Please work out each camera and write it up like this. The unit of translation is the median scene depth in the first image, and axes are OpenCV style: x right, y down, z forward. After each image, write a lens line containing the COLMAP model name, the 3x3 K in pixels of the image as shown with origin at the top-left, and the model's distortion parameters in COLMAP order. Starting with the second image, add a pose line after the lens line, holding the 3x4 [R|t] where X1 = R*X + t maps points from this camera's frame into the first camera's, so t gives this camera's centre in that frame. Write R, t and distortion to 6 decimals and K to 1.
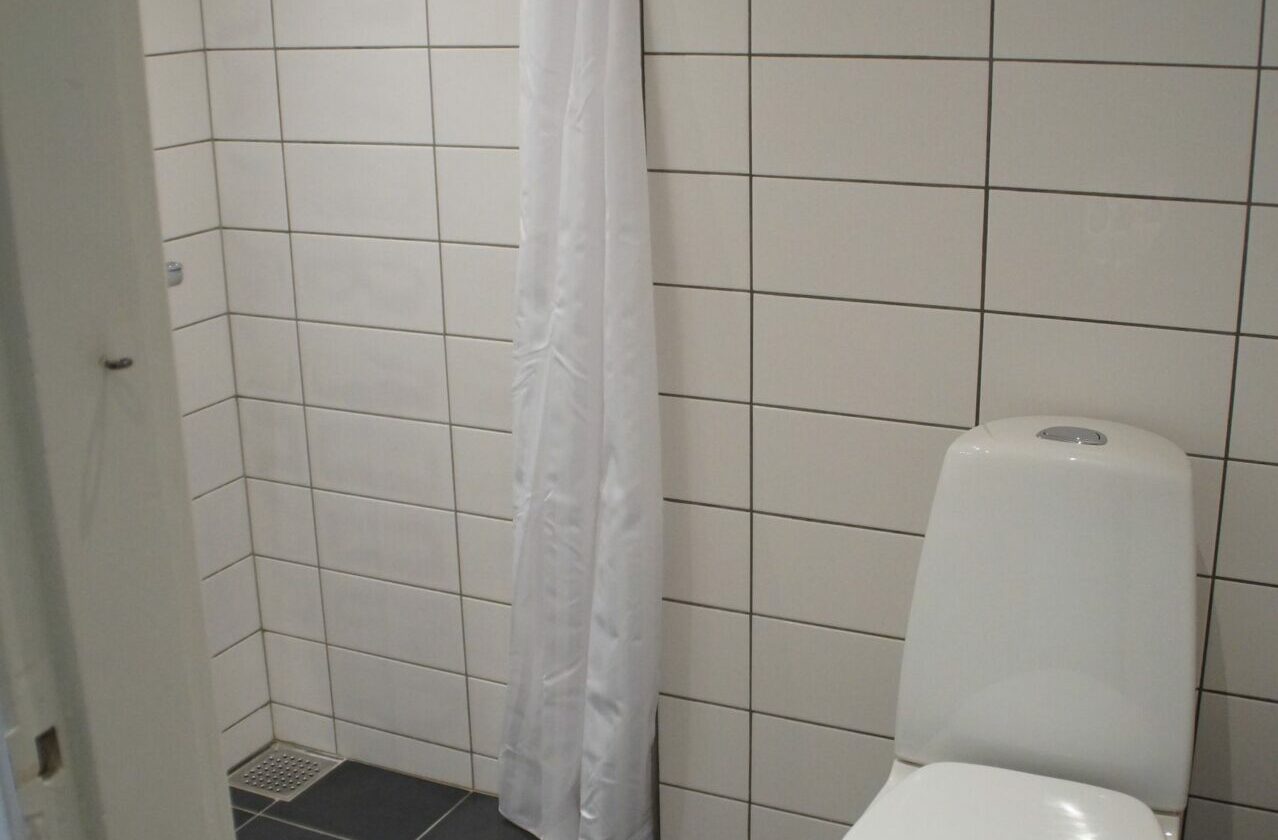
lens RADIAL K [[1504.7, 0, 632.4], [0, 1504.7, 422.9], [0, 0, 1]] dist [-0.145787, 0.000000]
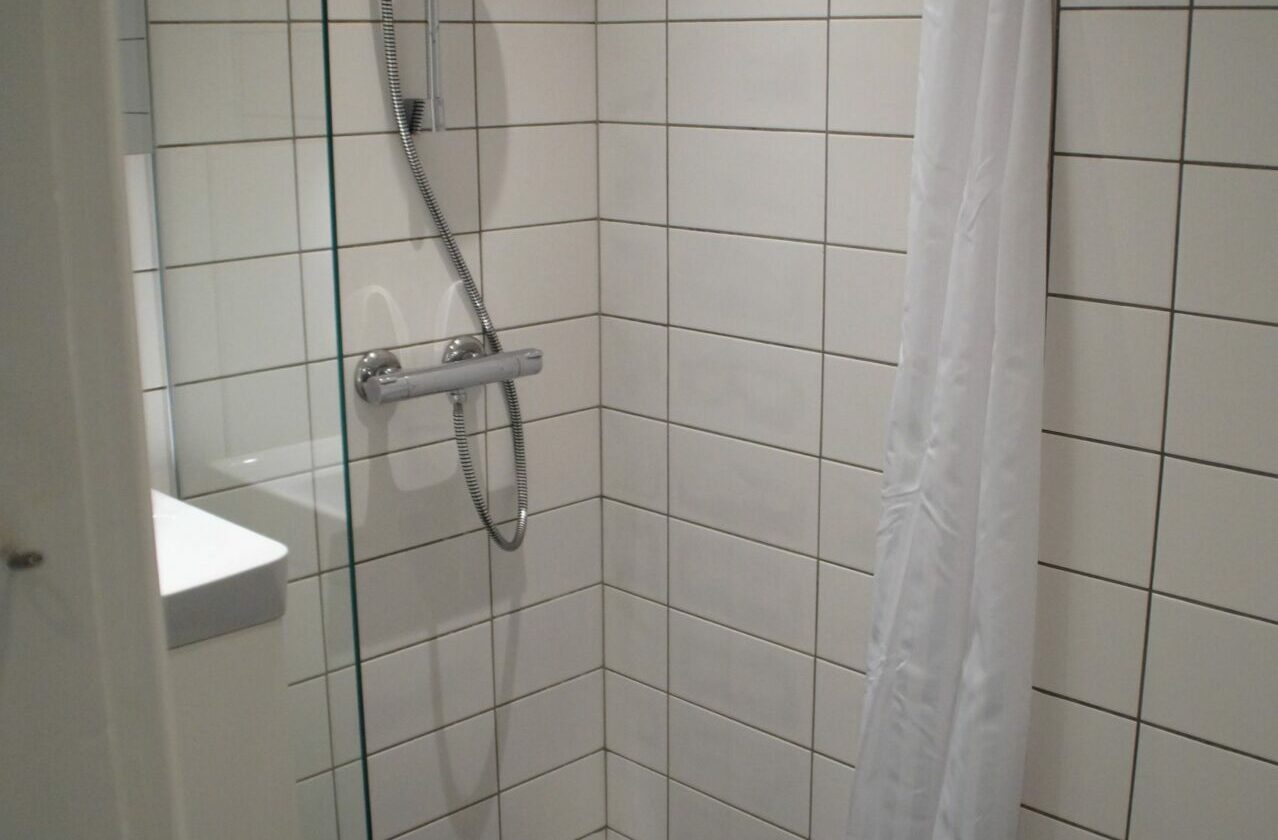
lens RADIAL K [[1504.7, 0, 647.7], [0, 1504.7, 418.9], [0, 0, 1]] dist [-0.145787, 0.000000]
pose [[0.943104, 0.094678, -0.318732, 0.064866], [-0.111160, 0.993225, -0.033879, -0.044959], [0.313365, 0.067382, 0.947239, 0.149900]]
